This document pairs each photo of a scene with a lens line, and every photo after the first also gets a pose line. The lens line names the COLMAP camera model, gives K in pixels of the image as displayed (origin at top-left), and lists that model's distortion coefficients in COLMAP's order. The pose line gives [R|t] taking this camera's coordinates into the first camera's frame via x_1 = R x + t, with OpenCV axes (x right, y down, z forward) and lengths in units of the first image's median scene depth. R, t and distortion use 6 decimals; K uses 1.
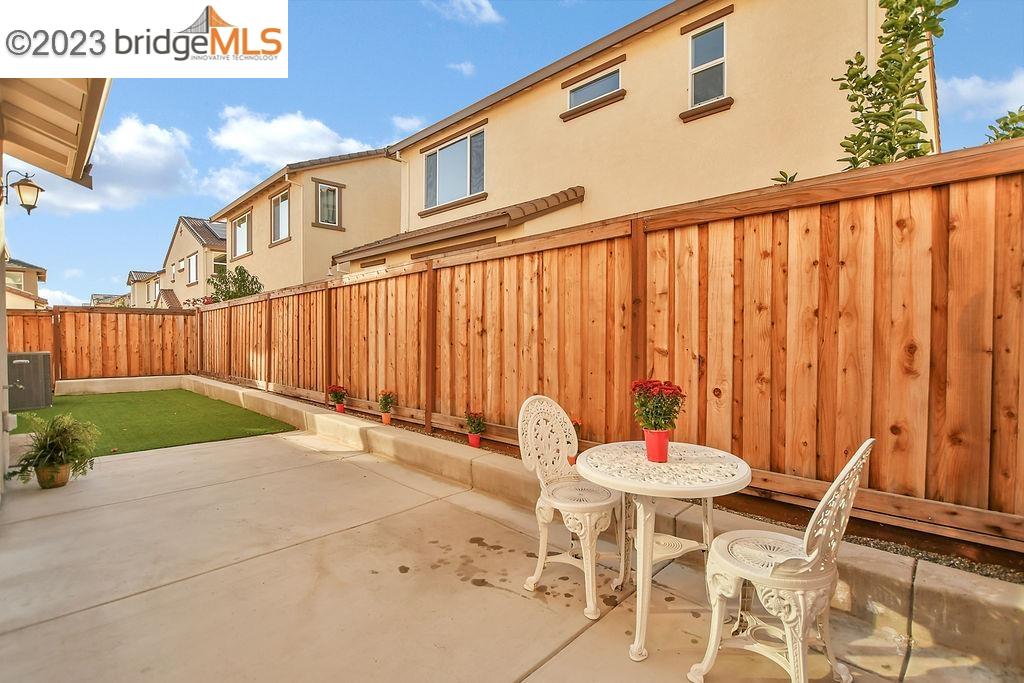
lens RADIAL K [[482.5, 0, 512.1], [0, 482.5, 340.9], [0, 0, 1]] dist [-0.032405, 0.005060]
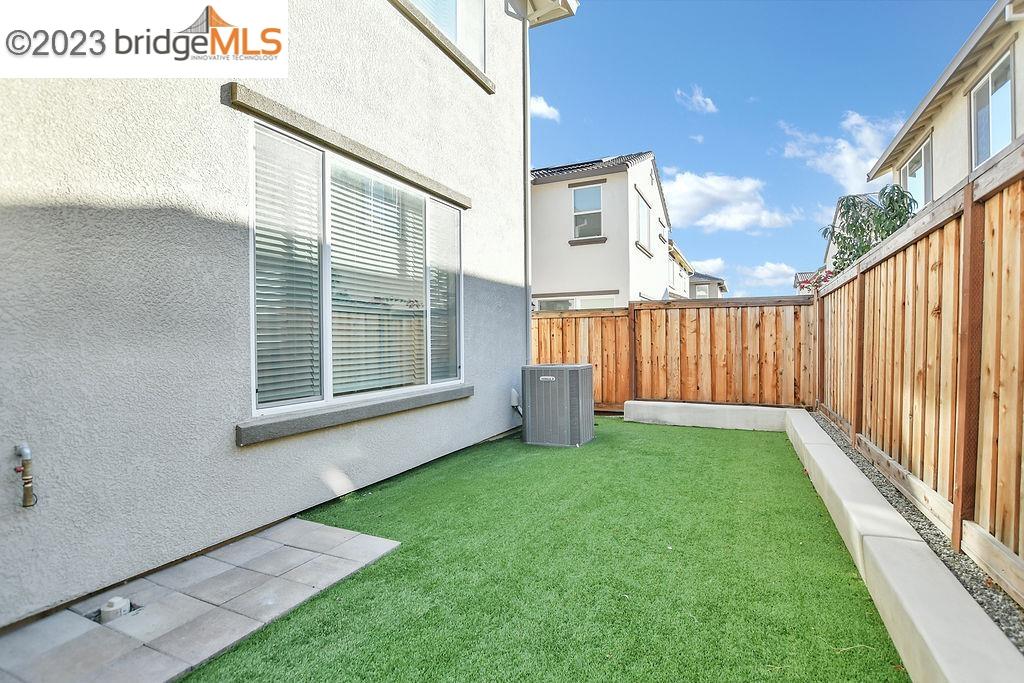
lens RADIAL K [[482.5, 0, 531.3], [0, 482.5, 345.6], [0, 0, 1]] dist [-0.032405, 0.005060]
pose [[0.350157, 0.009199, -0.936646, -0.271570], [-0.006283, 0.999952, 0.007472, -0.007979], [0.936670, 0.003269, 0.350198, 0.529748]]
